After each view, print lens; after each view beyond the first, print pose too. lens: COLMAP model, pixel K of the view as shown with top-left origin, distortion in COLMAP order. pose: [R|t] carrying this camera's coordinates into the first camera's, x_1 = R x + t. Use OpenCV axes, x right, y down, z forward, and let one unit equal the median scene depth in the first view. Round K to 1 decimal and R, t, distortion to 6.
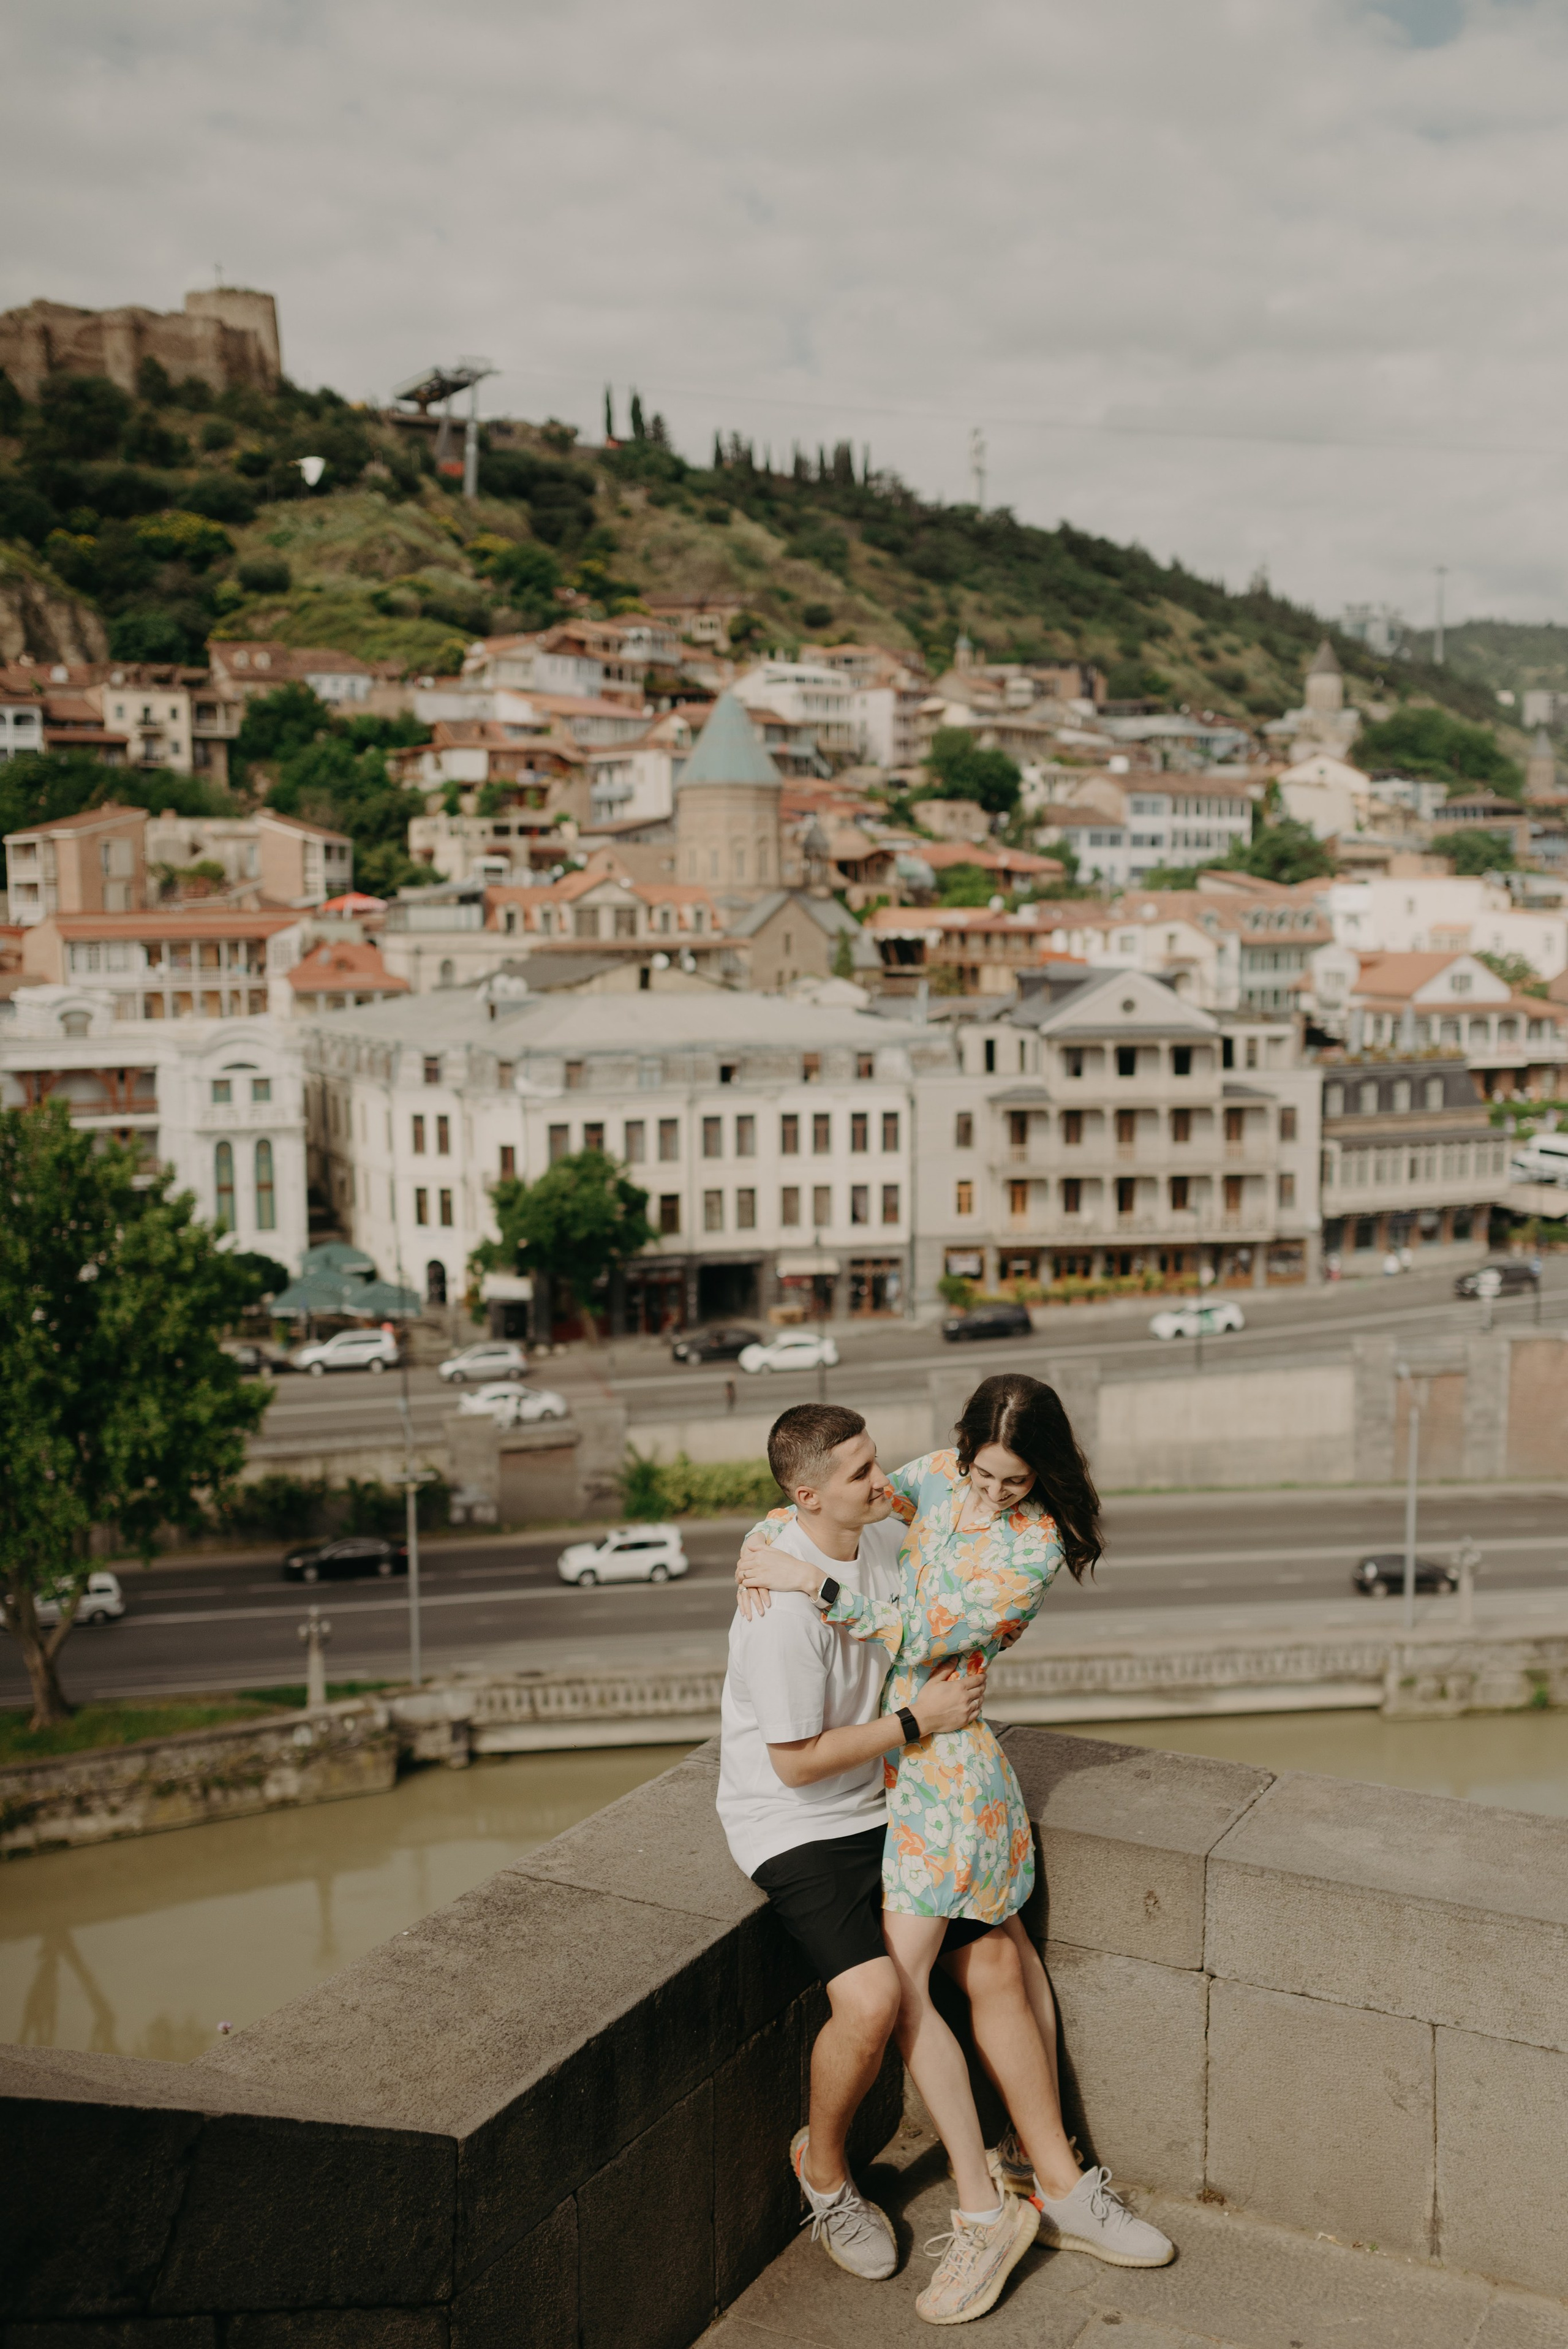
lens RADIAL K [[2431.4, 0, 838.7], [0, 2431.4, 1243.9], [0, 0, 1]] dist [-0.005861, 0.021193]
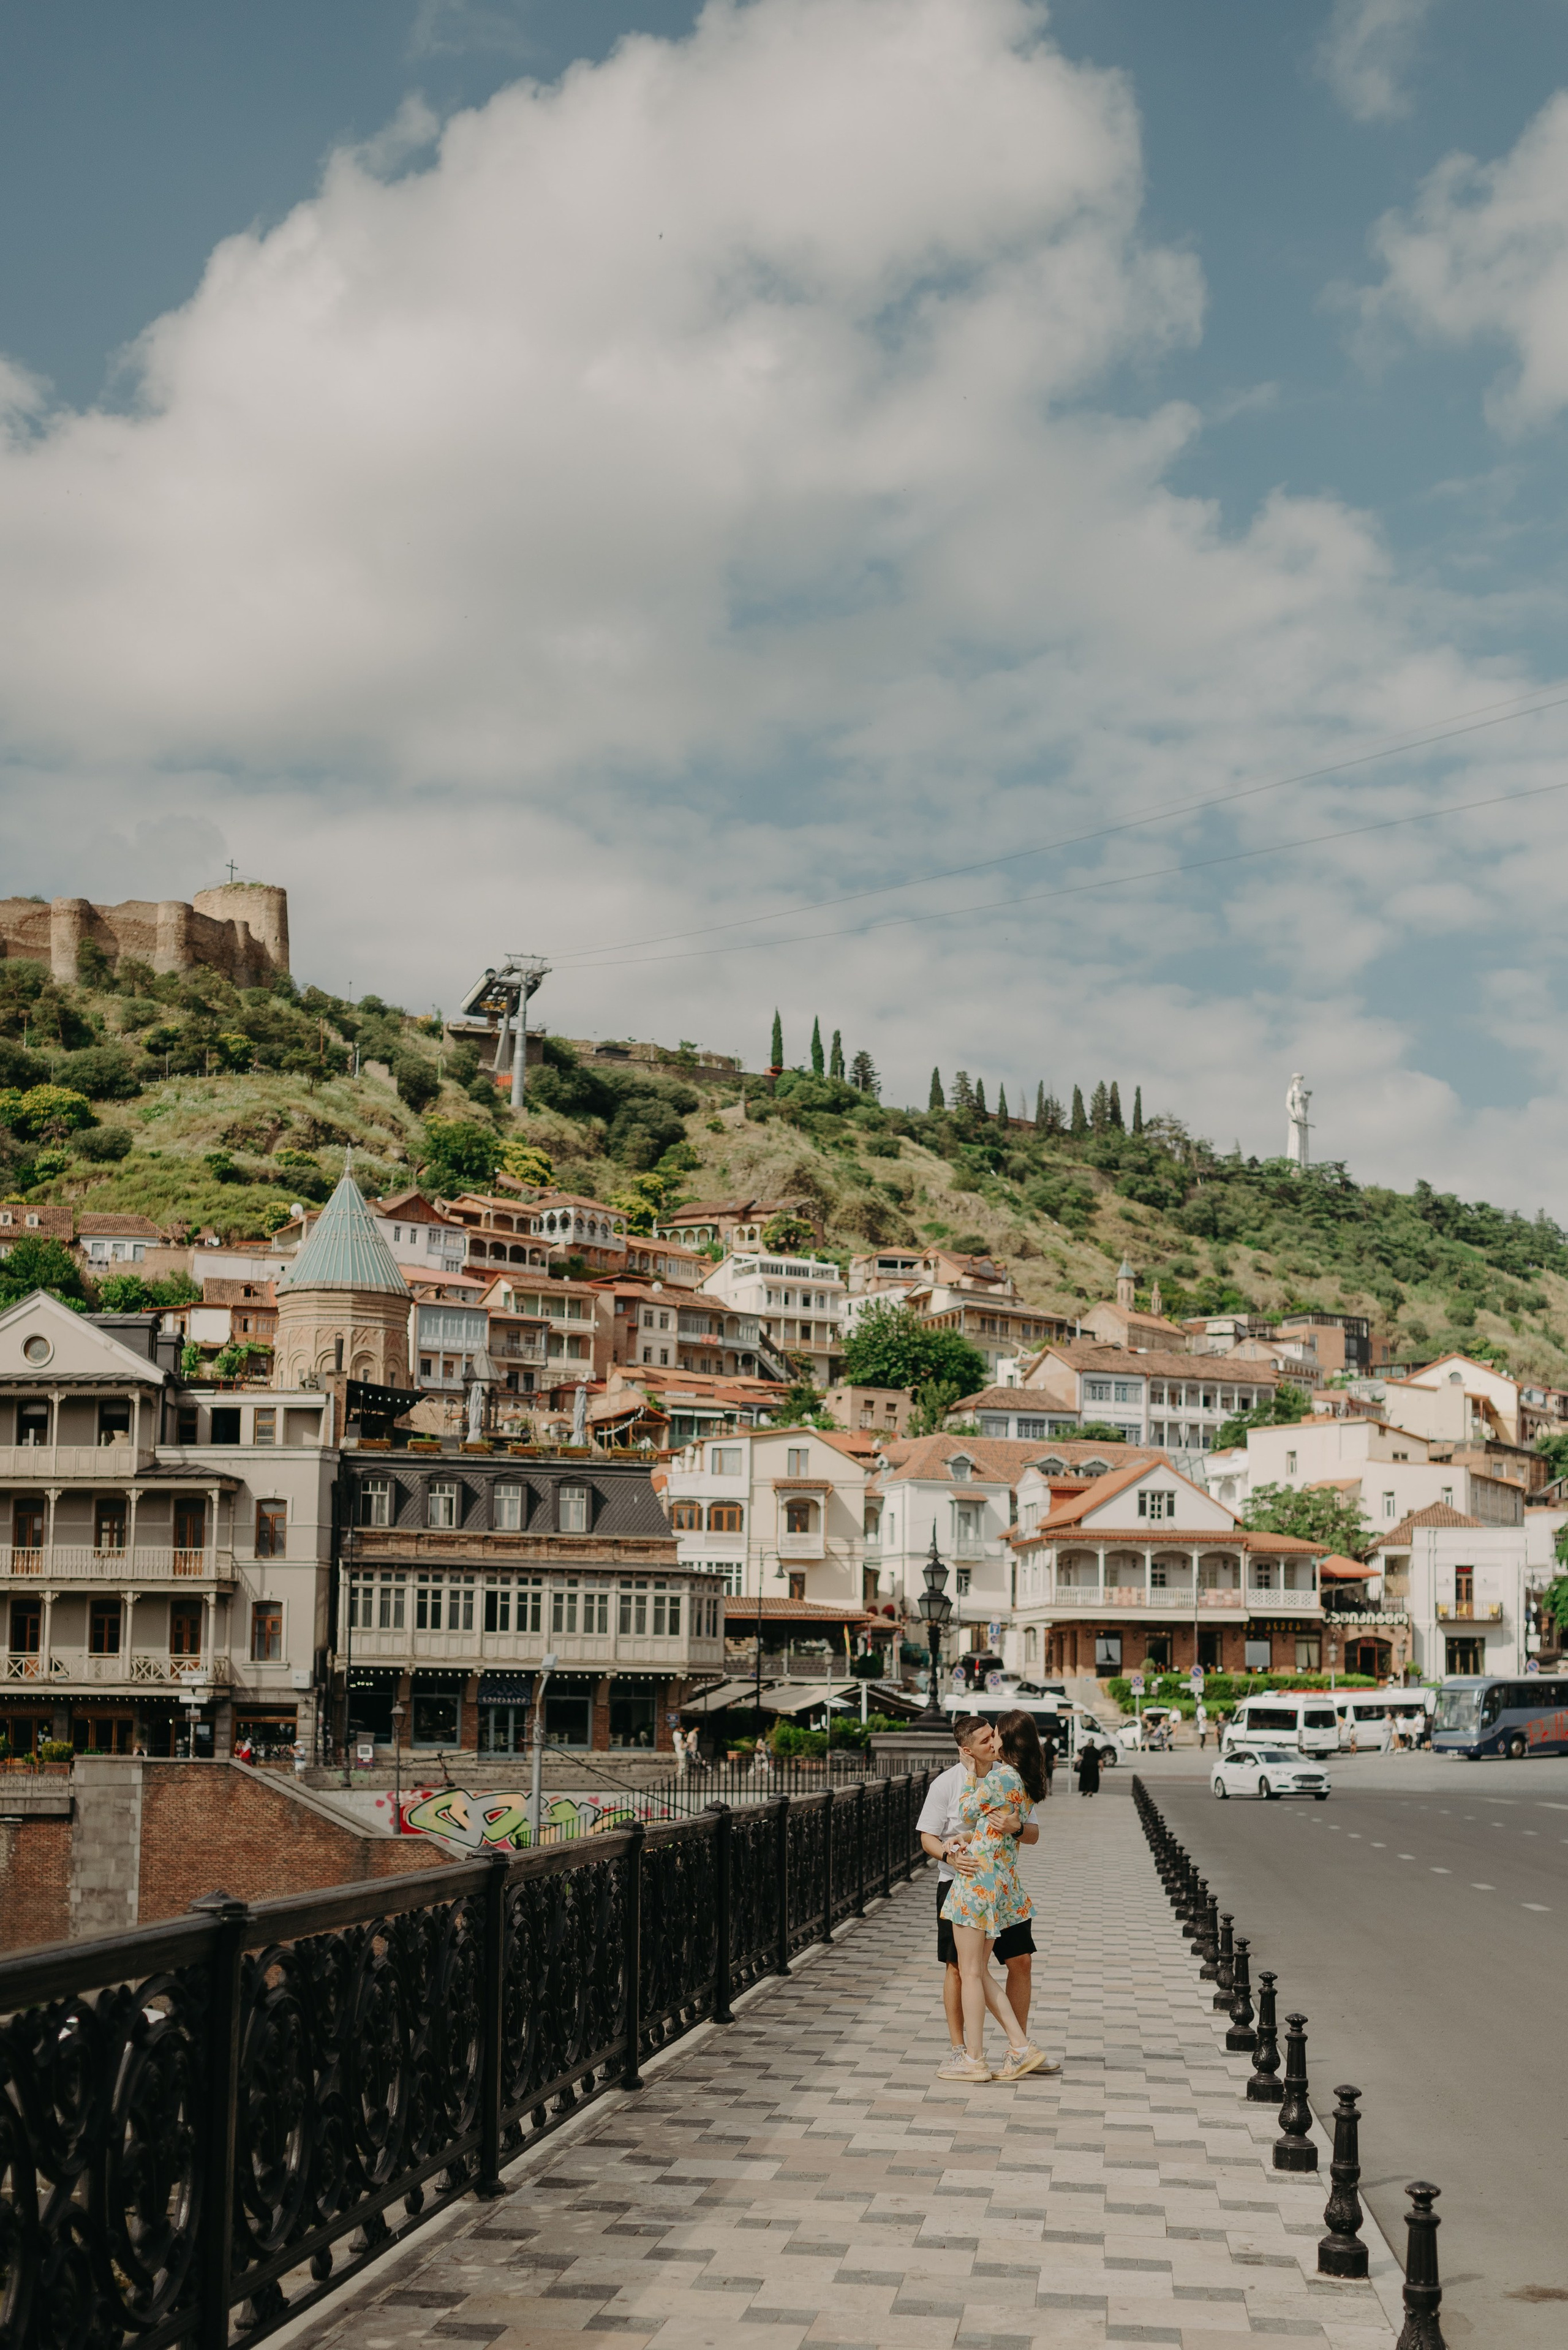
lens RADIAL K [[2787.1, 0, 739.2], [0, 2787.1, 1470.4], [0, 0, 1]] dist [-0.002284, -0.013053]
pose [[0.965343, -0.002806, -0.260969, 0.267948], [-0.057533, 0.973055, -0.223282, 0.050866], [0.254563, 0.230558, 0.939170, 0.175289]]
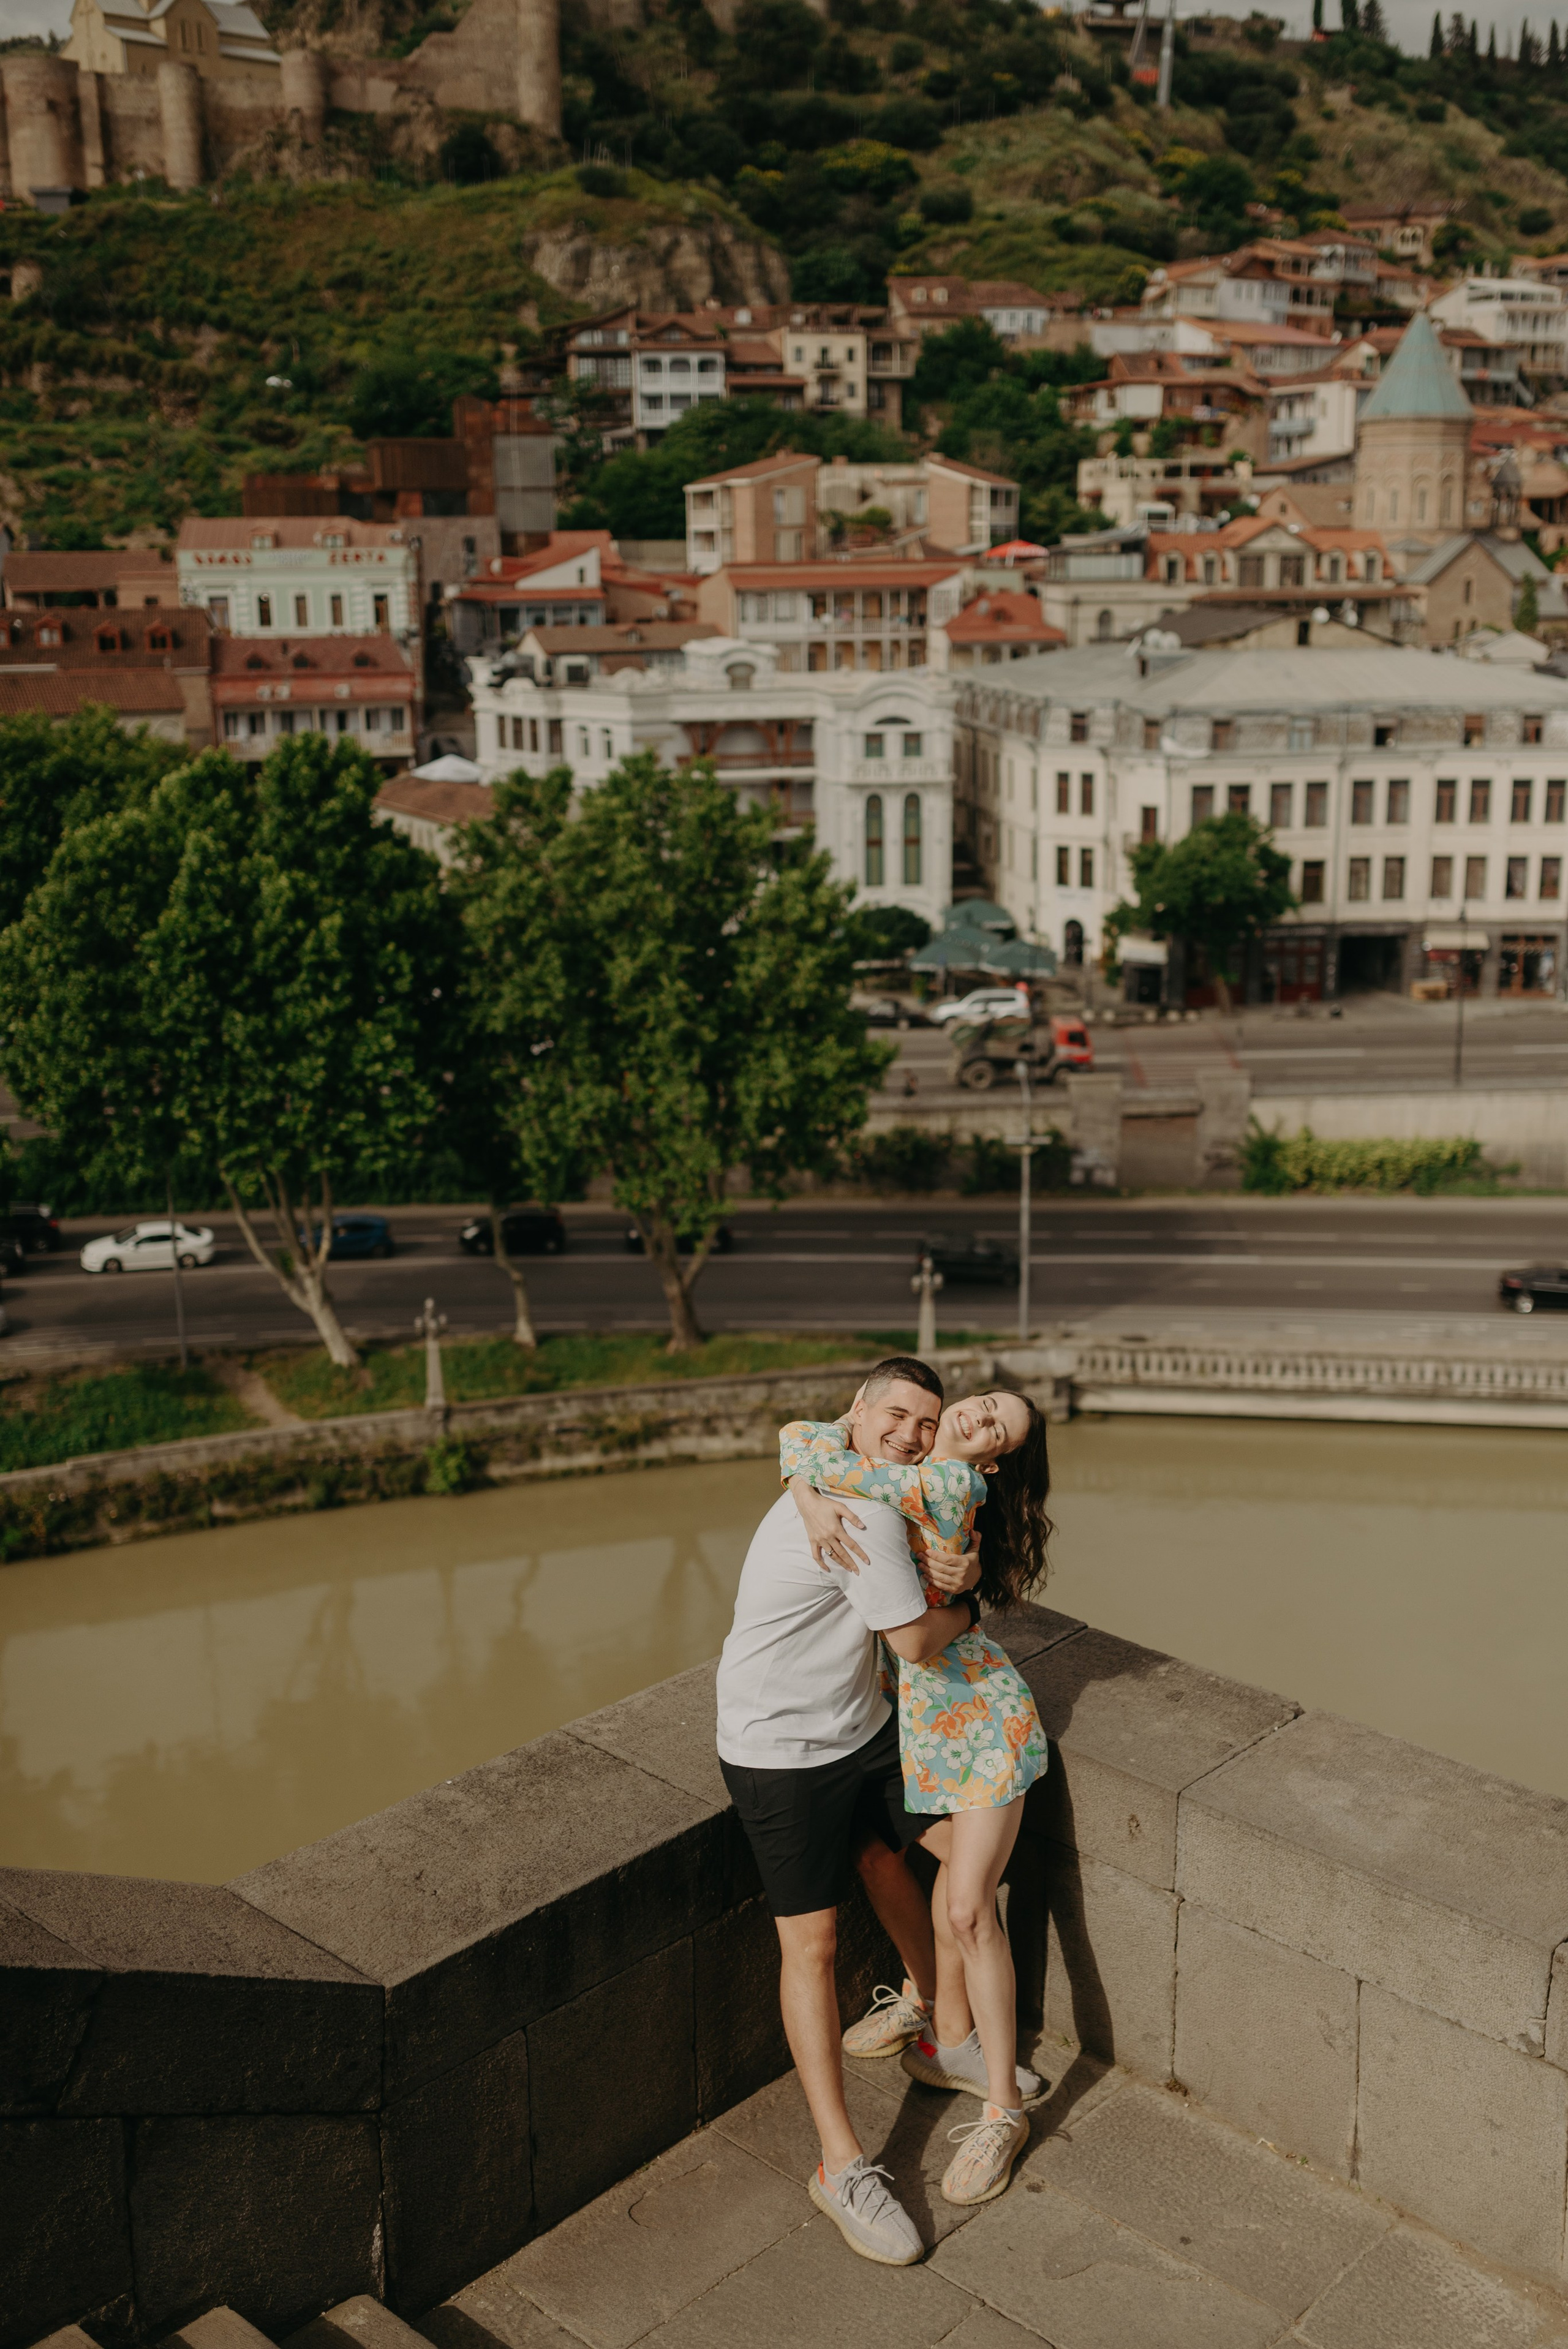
lens RADIAL K [[2428.0, 0, 813.3], [0, 2428.0, 1231.6], [0, 0, 1]] dist [-0.005045, 0.017987]
pose [[0.960557, 0.070054, -0.269114, 0.005167], [-0.032330, 0.989319, 0.142140, -0.002763], [0.276197, -0.127833, 0.952562, -0.000786]]
